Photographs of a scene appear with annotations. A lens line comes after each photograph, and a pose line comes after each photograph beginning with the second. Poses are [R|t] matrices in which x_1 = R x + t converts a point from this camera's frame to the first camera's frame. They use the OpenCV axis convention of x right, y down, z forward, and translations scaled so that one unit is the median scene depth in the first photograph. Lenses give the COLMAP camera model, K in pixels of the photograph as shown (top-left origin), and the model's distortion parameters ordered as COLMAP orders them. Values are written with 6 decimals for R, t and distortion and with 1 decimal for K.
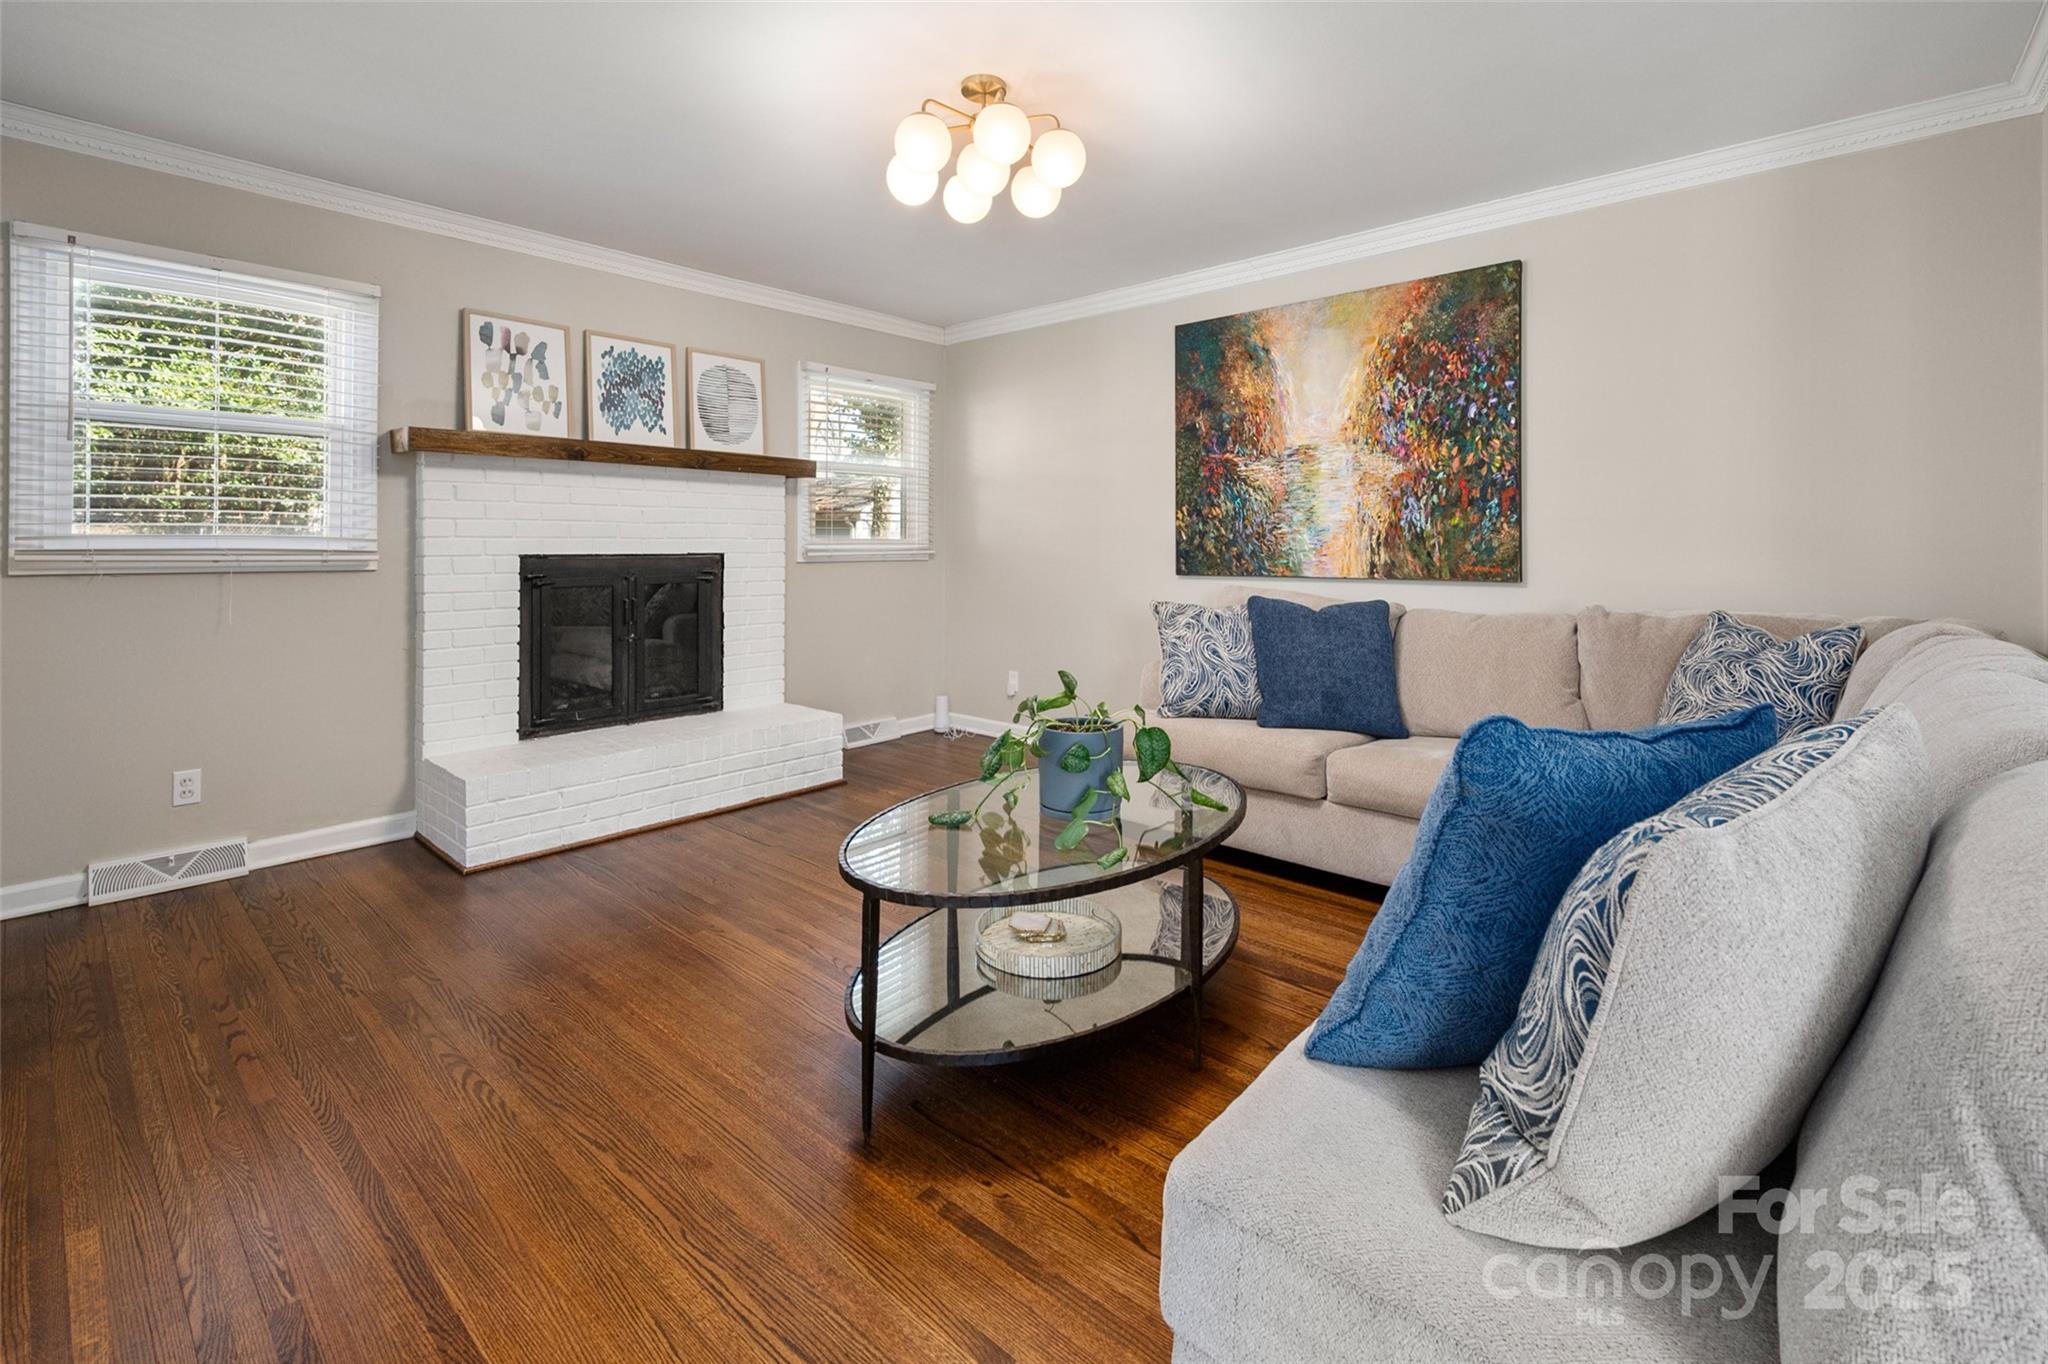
lens RADIAL K [[906.1, 0, 1021.6], [0, 906.1, 557.5], [0, 0, 1]] dist [-0.000358, -0.000103]
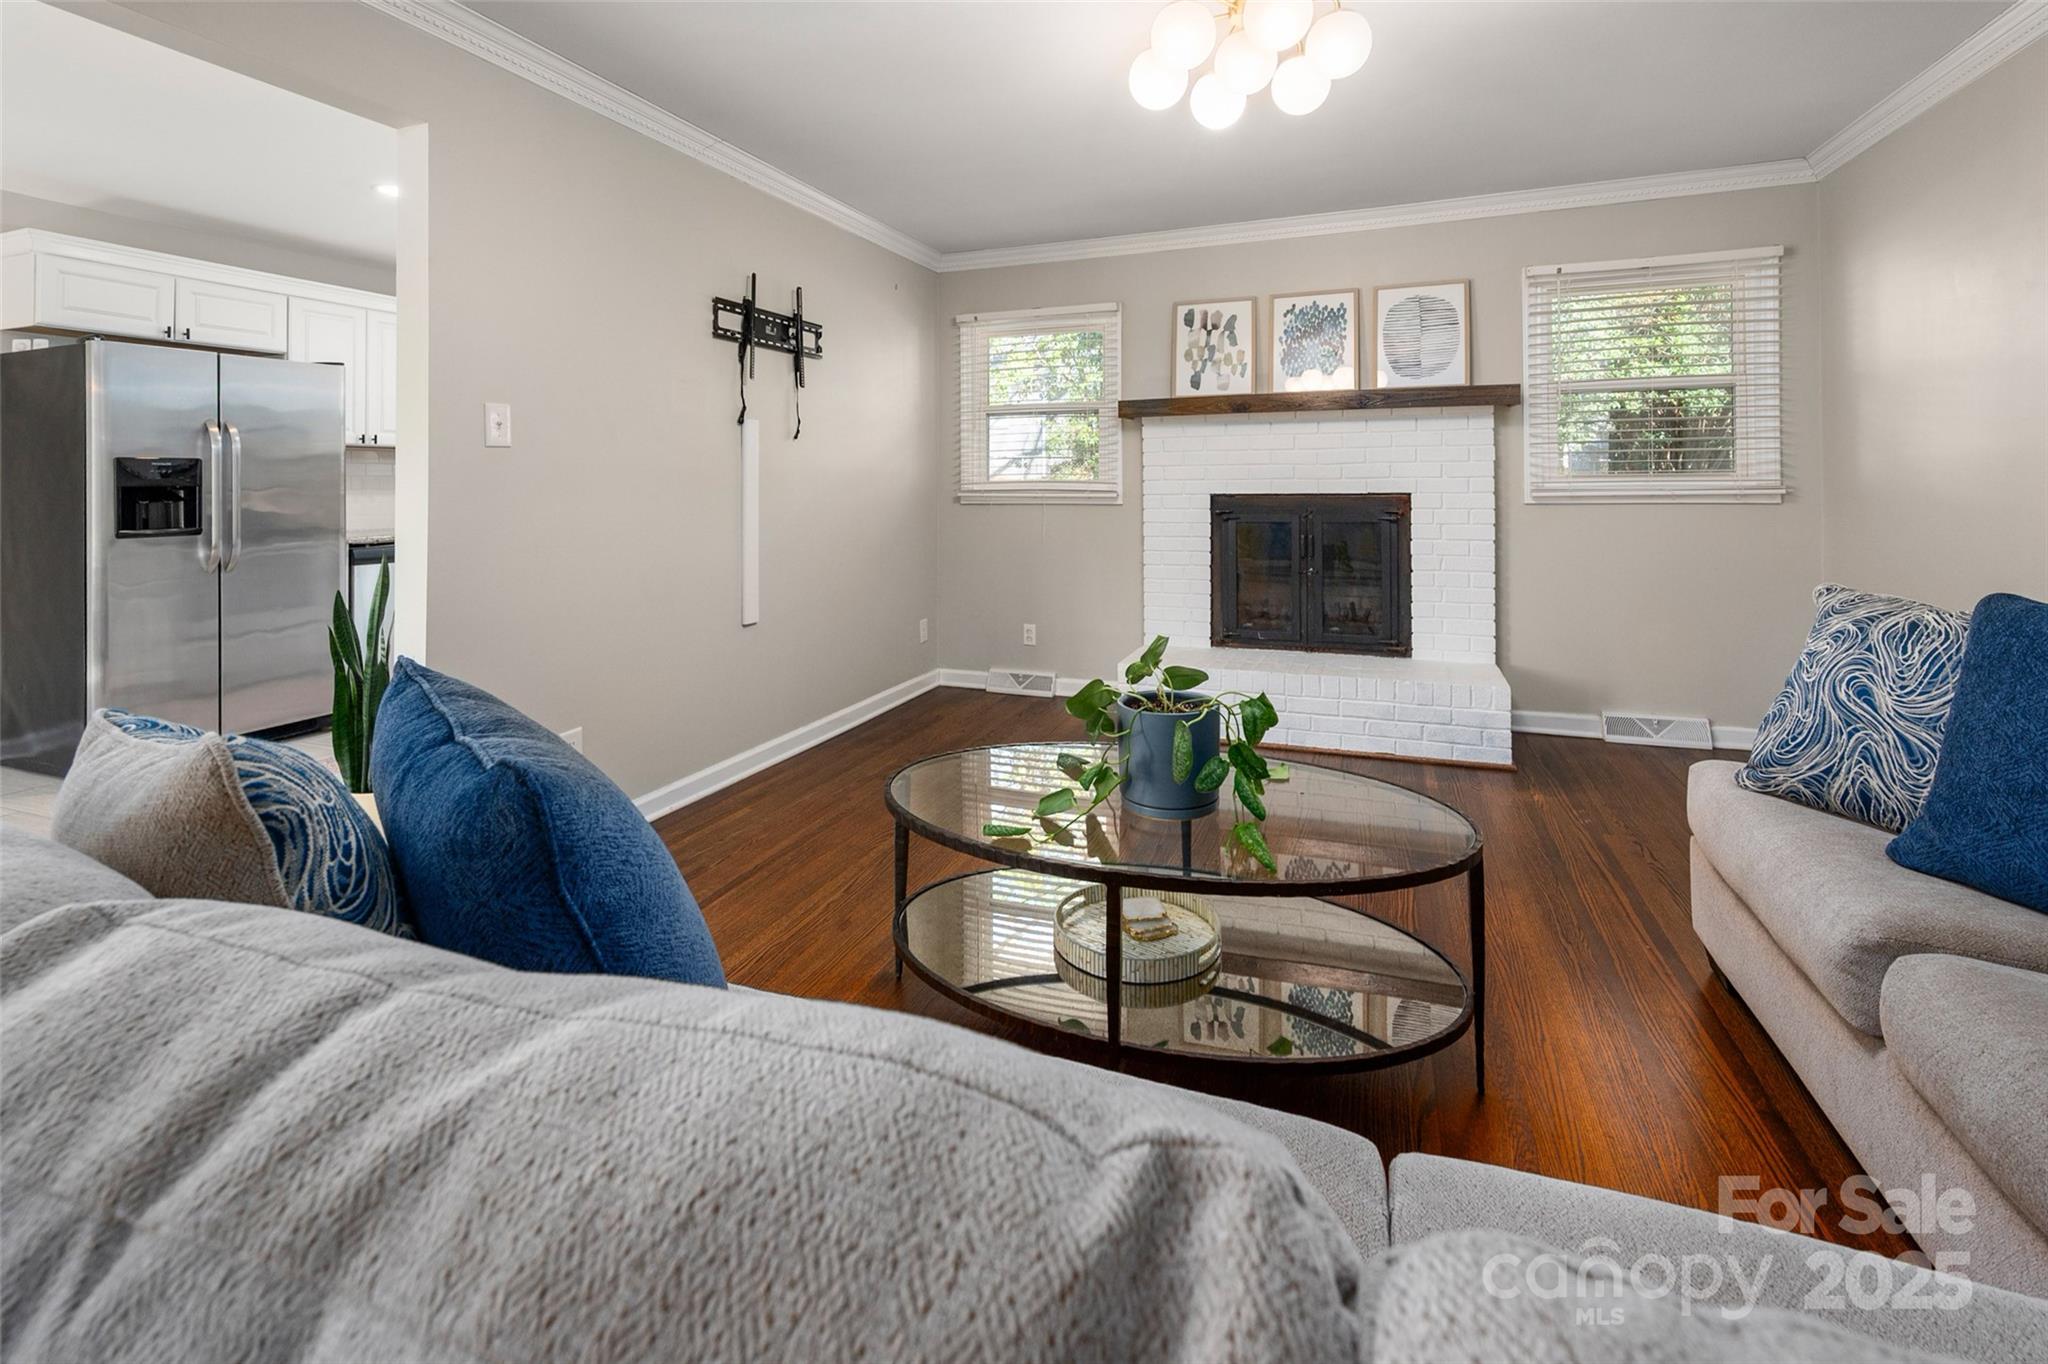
lens RADIAL K [[887.1, 0, 1030.7], [0, 887.1, 481.3], [0, 0, 1]] dist [-0.000668, -0.000007]
pose [[0.360862, -0.006195, -0.932599, 0.464992], [-0.005029, 0.999950, -0.008588, -0.008266], [0.932606, 0.007790, 0.360813, 0.337587]]
